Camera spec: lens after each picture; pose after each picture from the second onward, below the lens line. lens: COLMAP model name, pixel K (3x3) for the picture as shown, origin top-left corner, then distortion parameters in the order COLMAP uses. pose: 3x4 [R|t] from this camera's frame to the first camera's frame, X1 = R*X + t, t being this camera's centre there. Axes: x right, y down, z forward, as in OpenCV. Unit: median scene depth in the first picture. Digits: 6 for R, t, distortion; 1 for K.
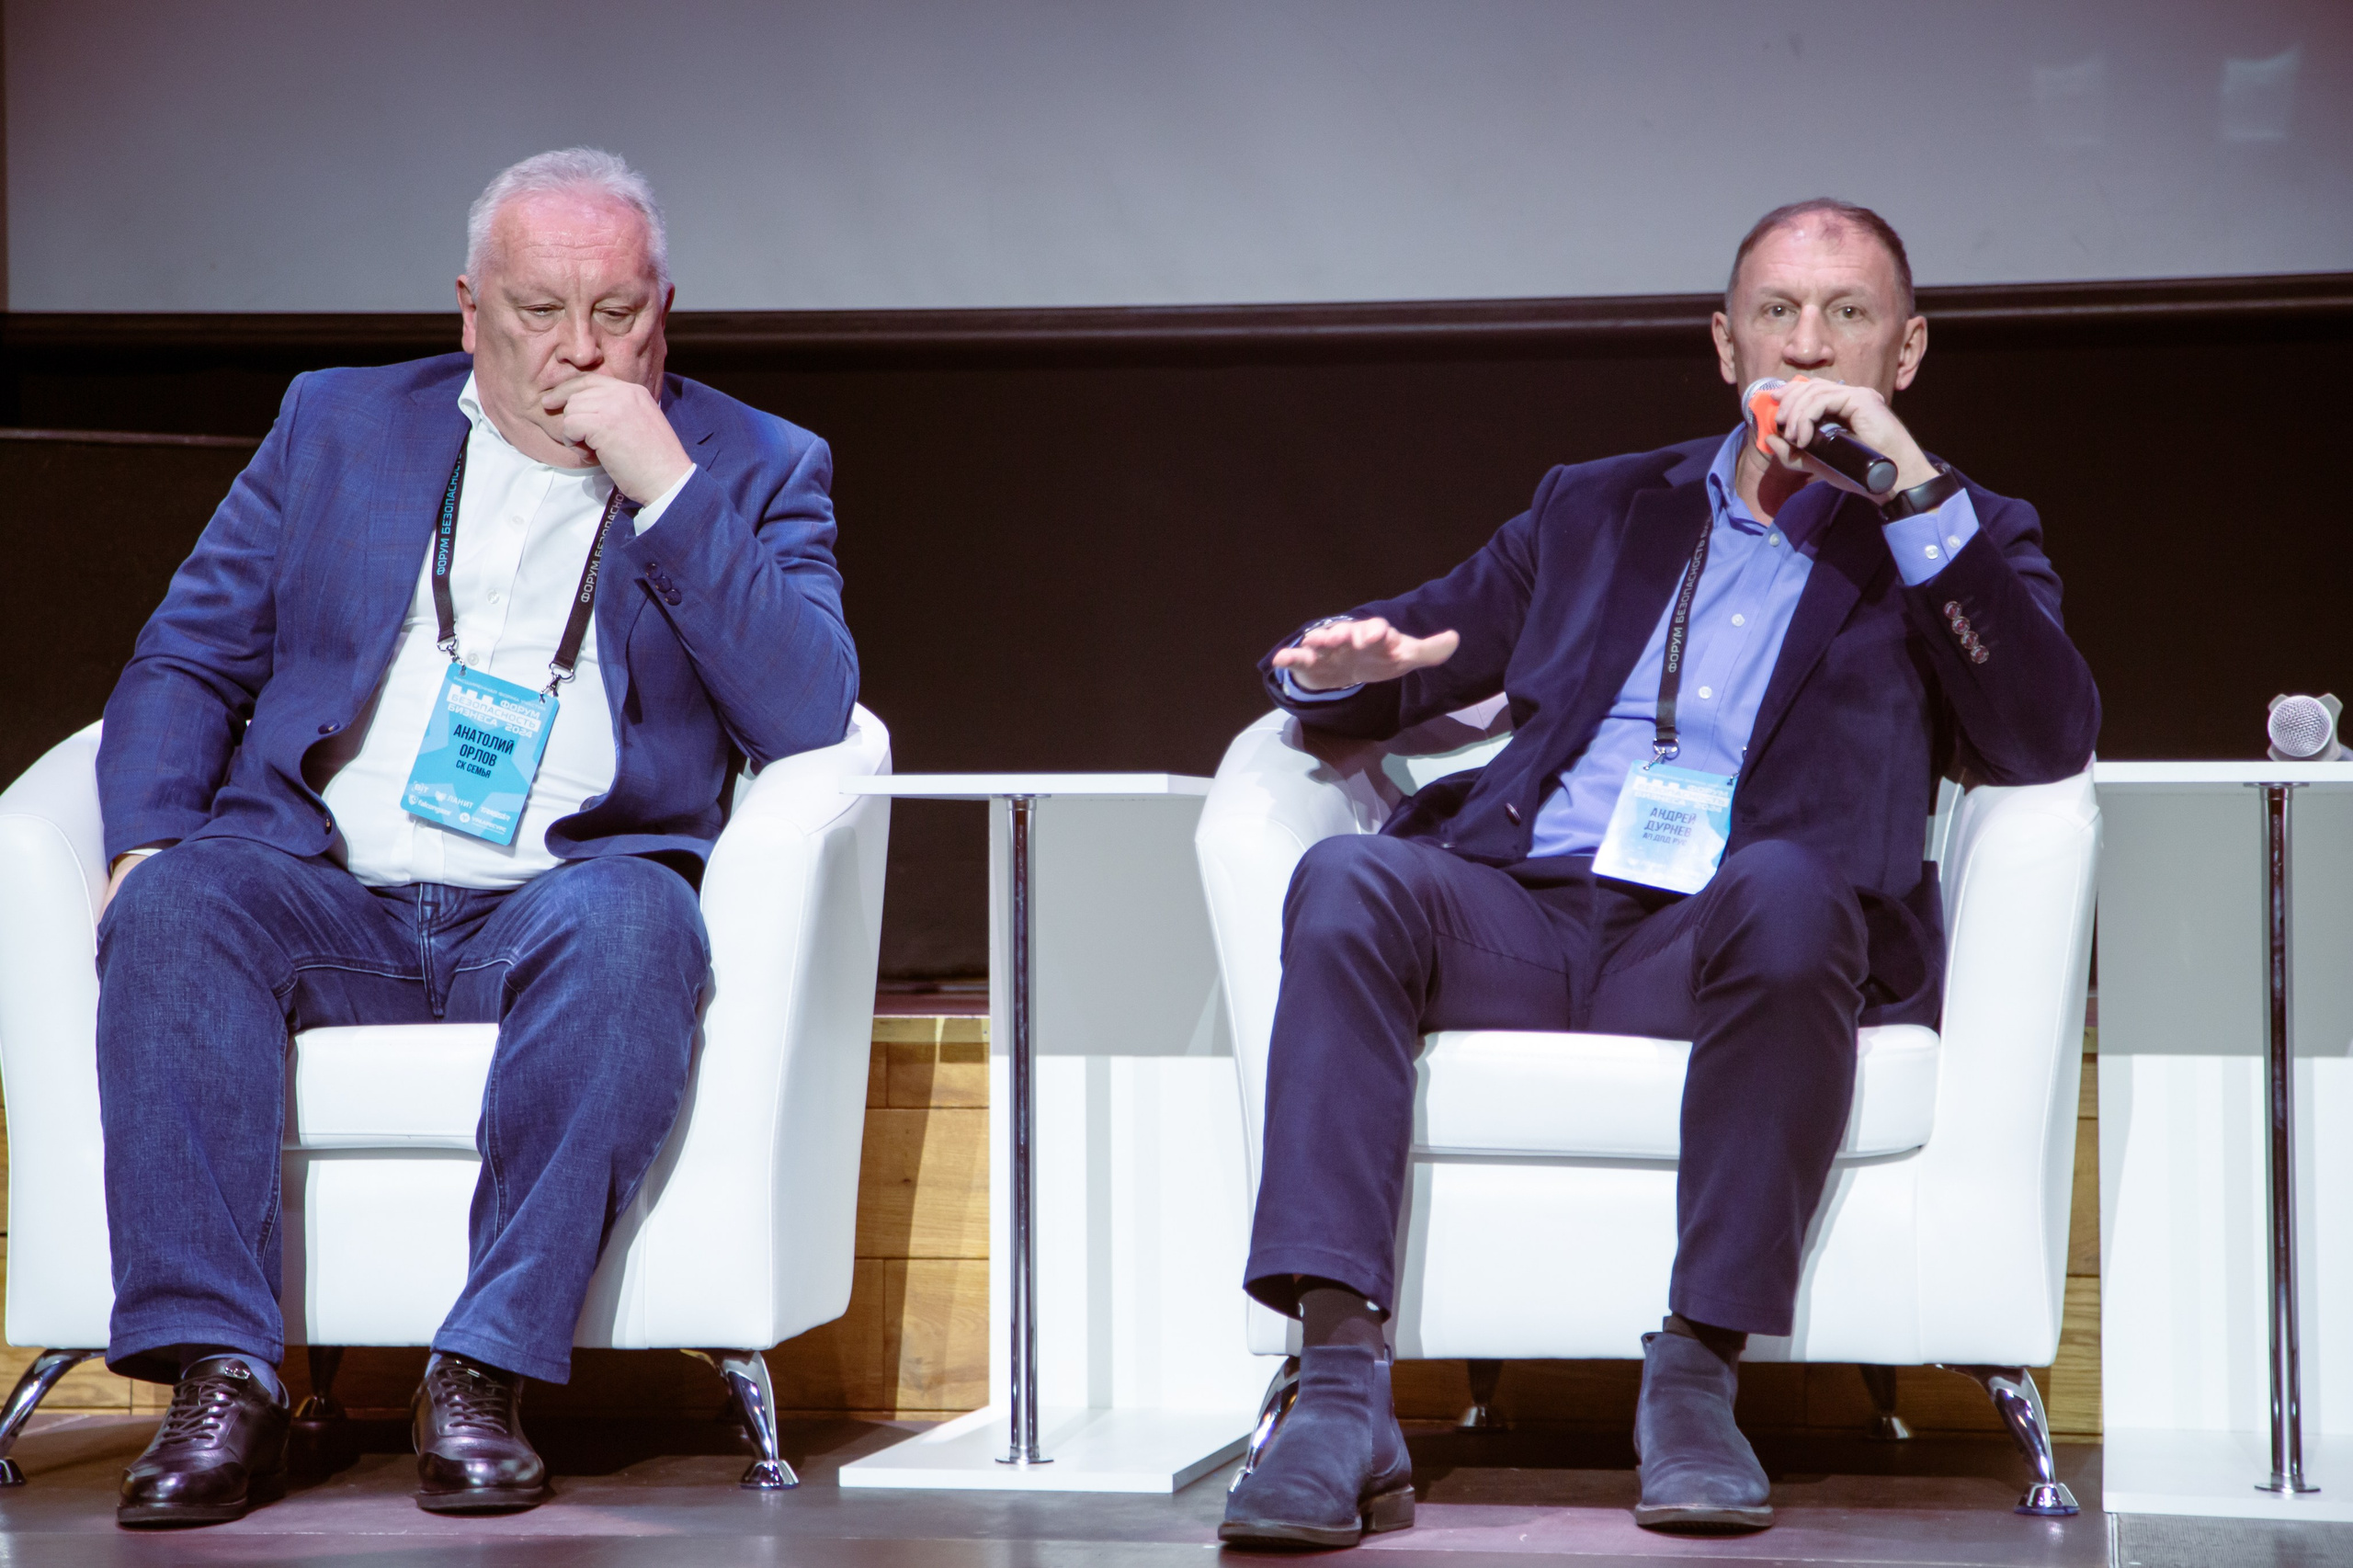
lens RADIAL K [[5748.0, 0, 1155.2], [0, 5748.0, 785.4], [0, 0, 1]] dist [0.379088, 0.000000]
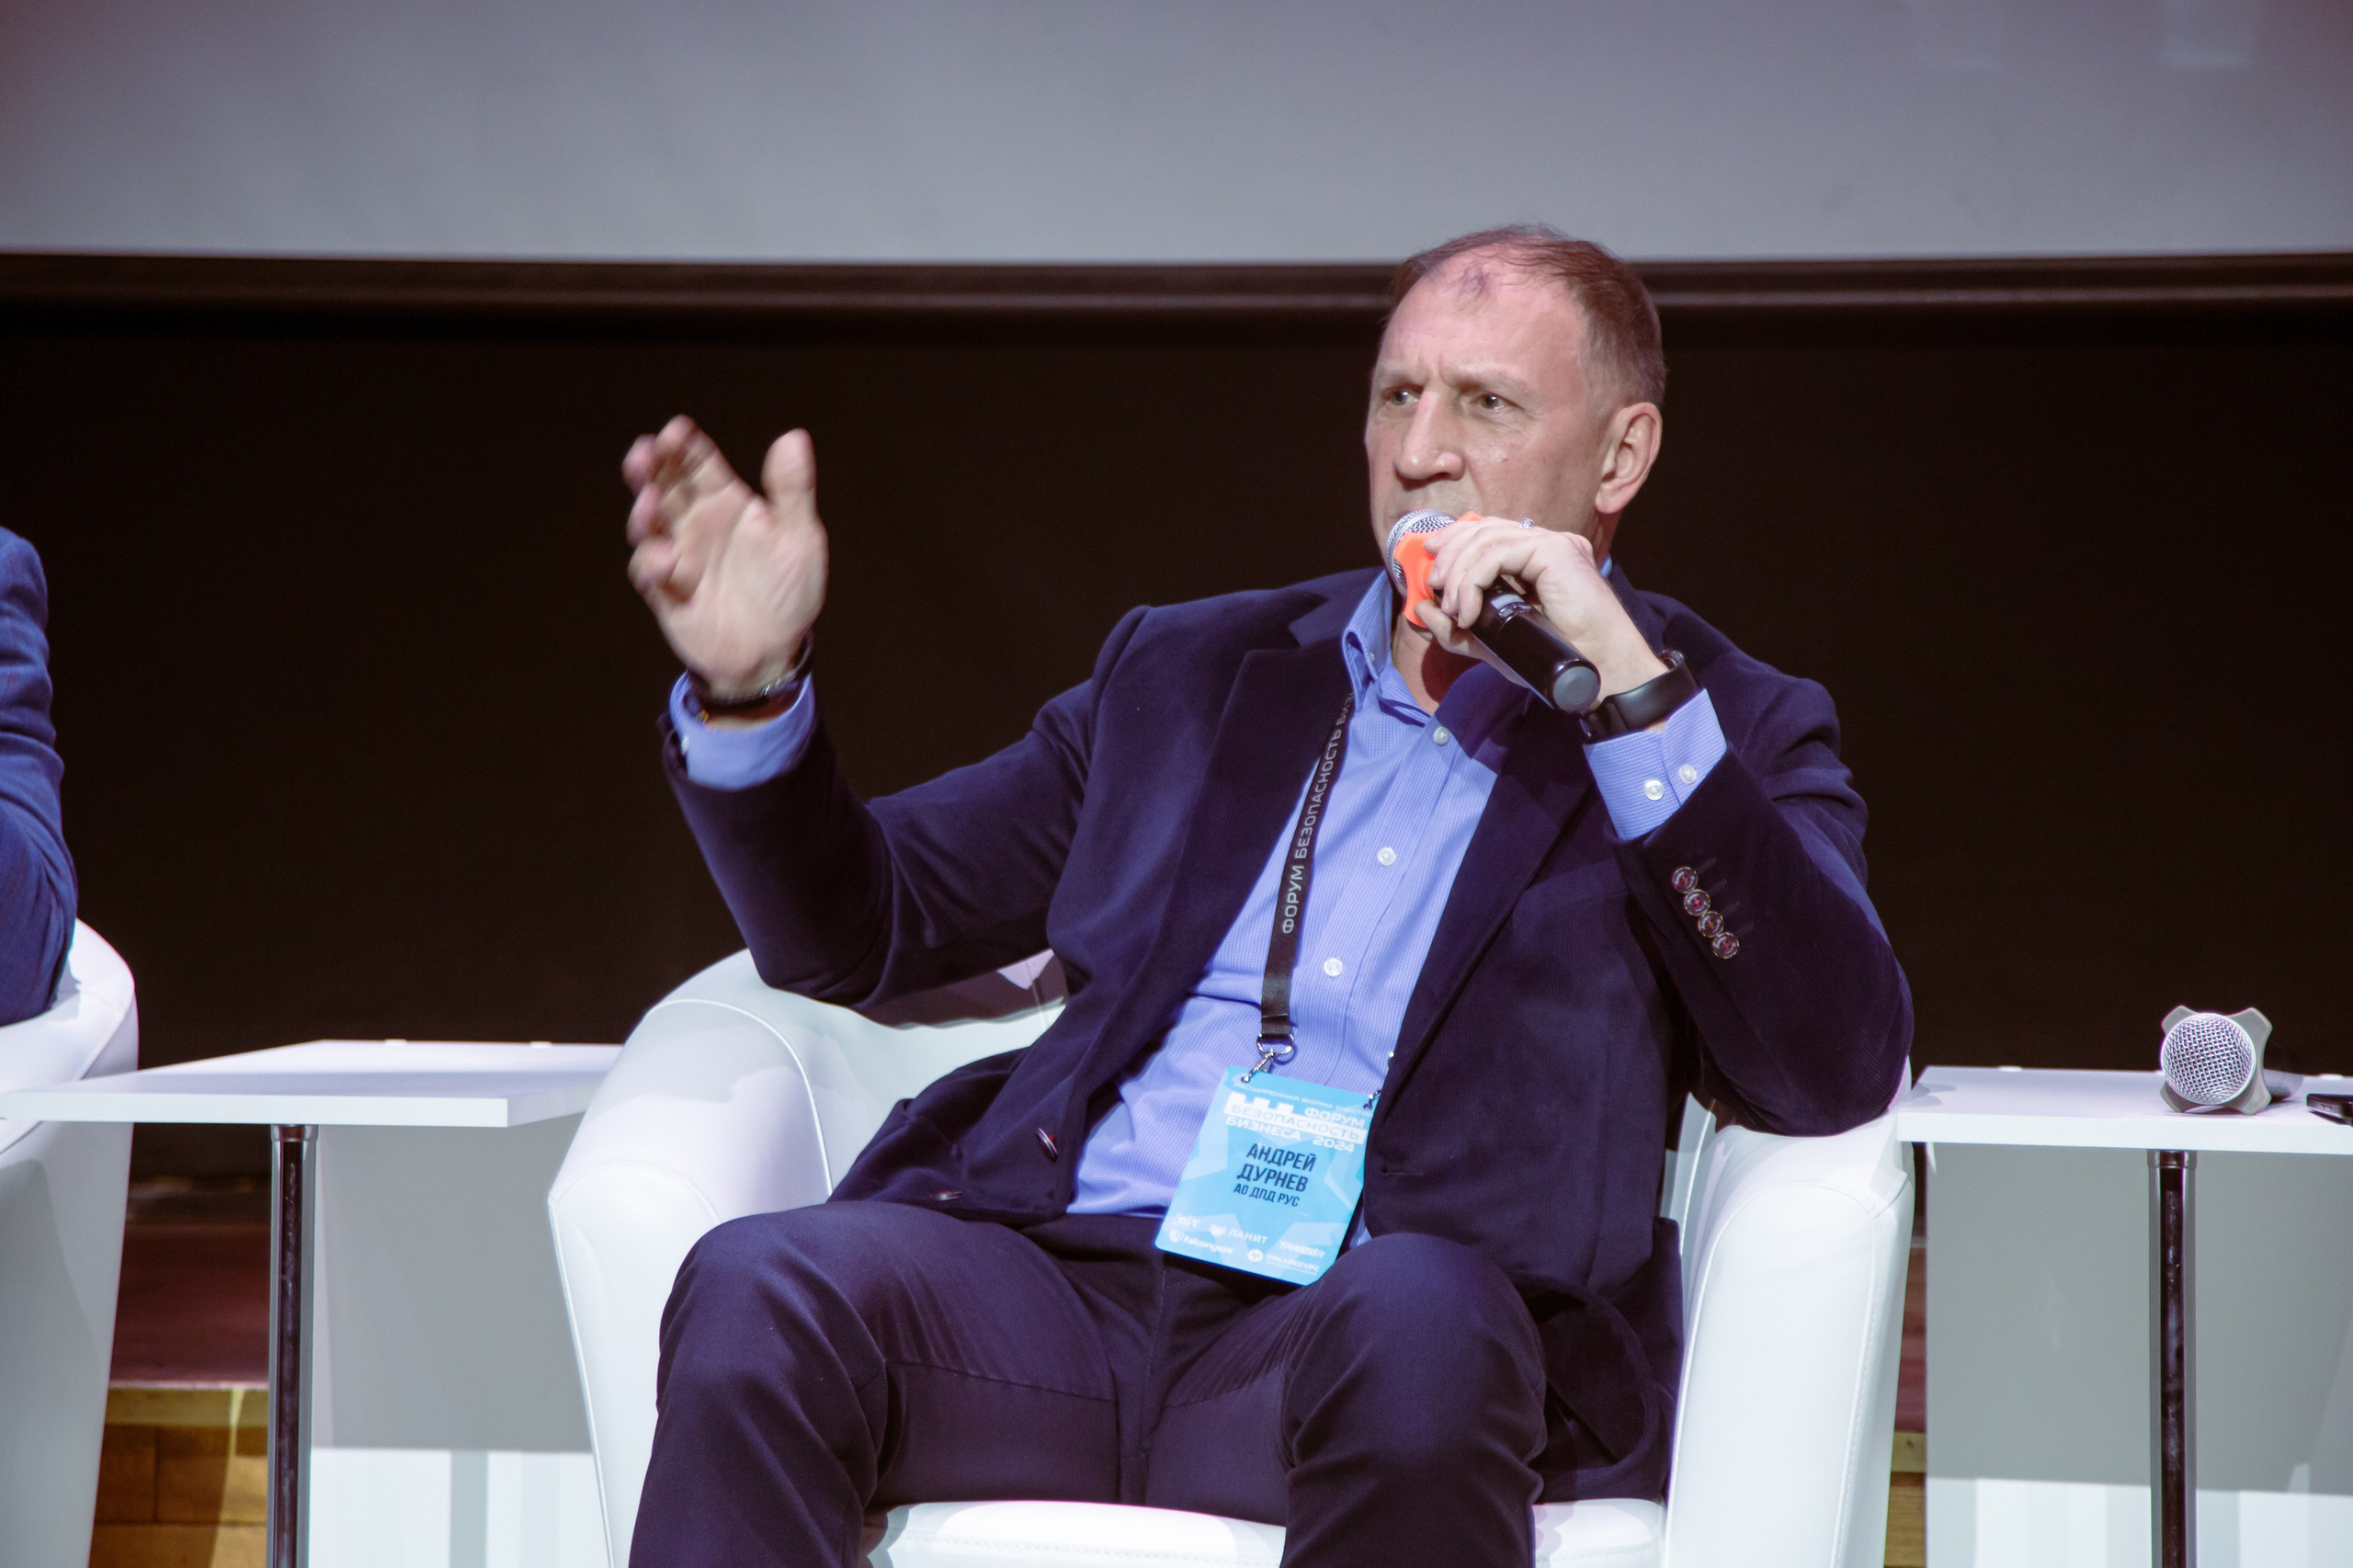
lens RADIAL K [[6592.5, 0, 1182.6], [0, 6592.5, 774.3], [0, 0, 1]] dist [0.501006, 0.000000]
pose [[0.999633, 0.009906, 0.025217, 0.058989], [-0.010430, 0.999730, 0.020771, -0.054800], [-0.025005, -0.021026, 0.999466, 0.240319]]
